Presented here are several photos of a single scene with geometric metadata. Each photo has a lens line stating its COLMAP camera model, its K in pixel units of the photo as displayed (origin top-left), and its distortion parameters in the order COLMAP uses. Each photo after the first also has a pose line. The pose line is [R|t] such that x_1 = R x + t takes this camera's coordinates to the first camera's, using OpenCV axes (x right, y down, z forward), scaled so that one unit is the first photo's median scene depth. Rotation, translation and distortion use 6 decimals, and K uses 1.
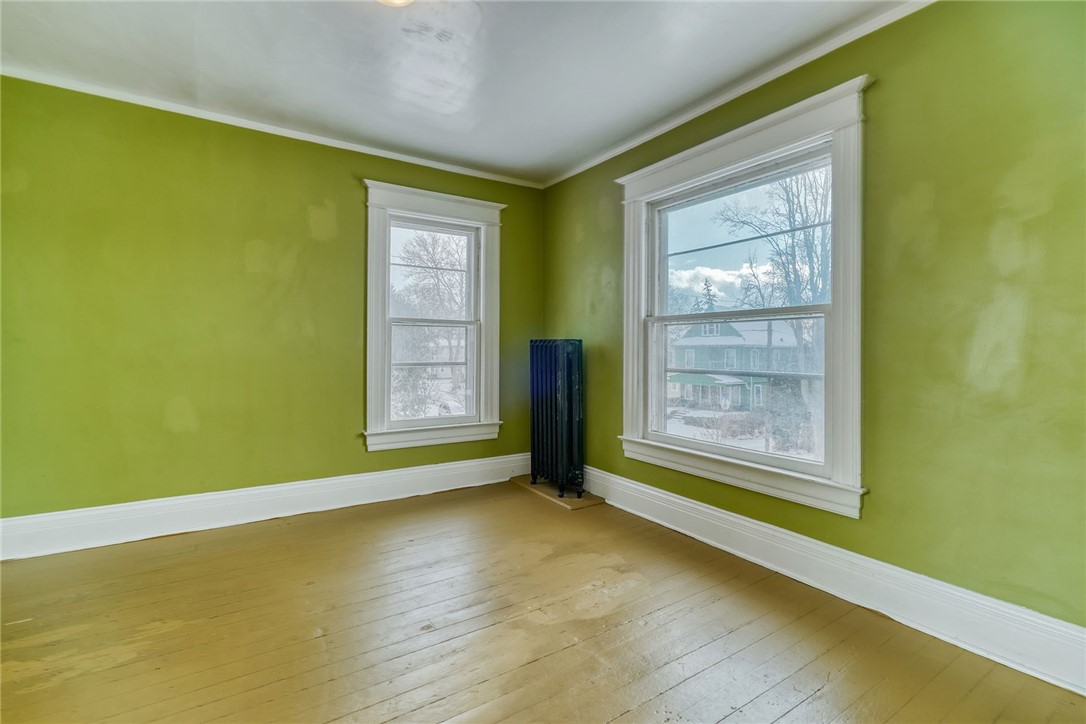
lens RADIAL K [[499.2, 0, 556.4], [0, 499.2, 345.8], [0, 0, 1]] dist [-0.000203, 0.003772]
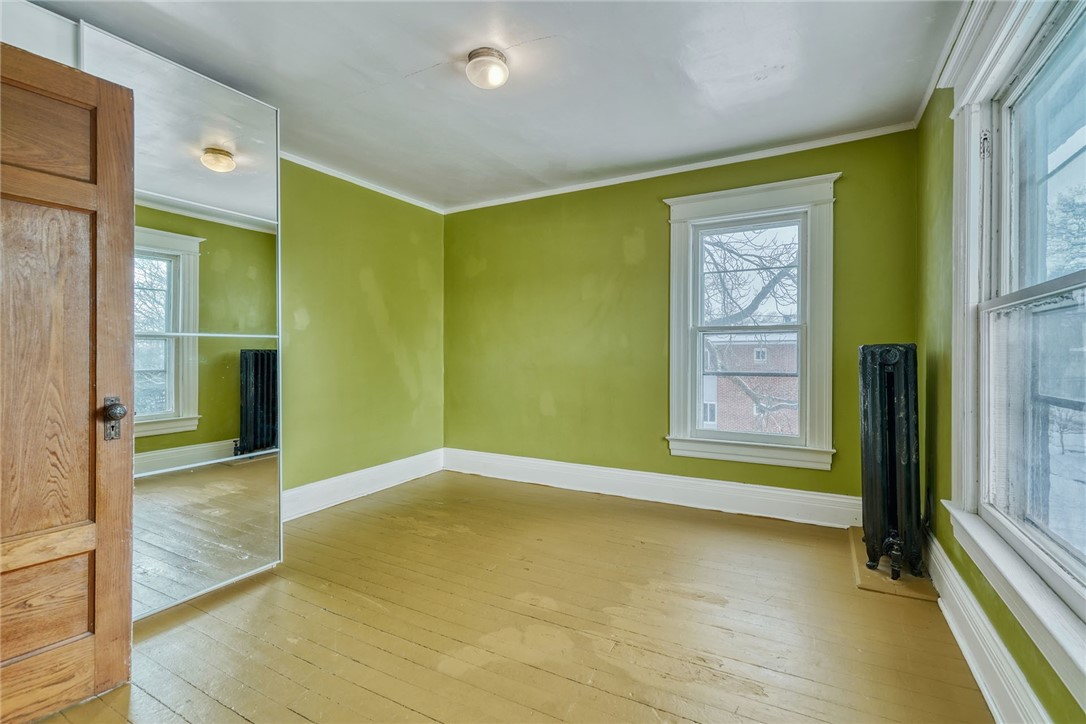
lens RADIAL K [[499.2, 0, 552.1], [0, 499.2, 353.2], [0, 0, 1]] dist [-0.000203, 0.003772]
pose [[0.460524, -0.007407, -0.887616, 0.443557], [0.010204, 0.999943, -0.003050, -0.003682], [0.887589, -0.007653, 0.460574, 0.284378]]
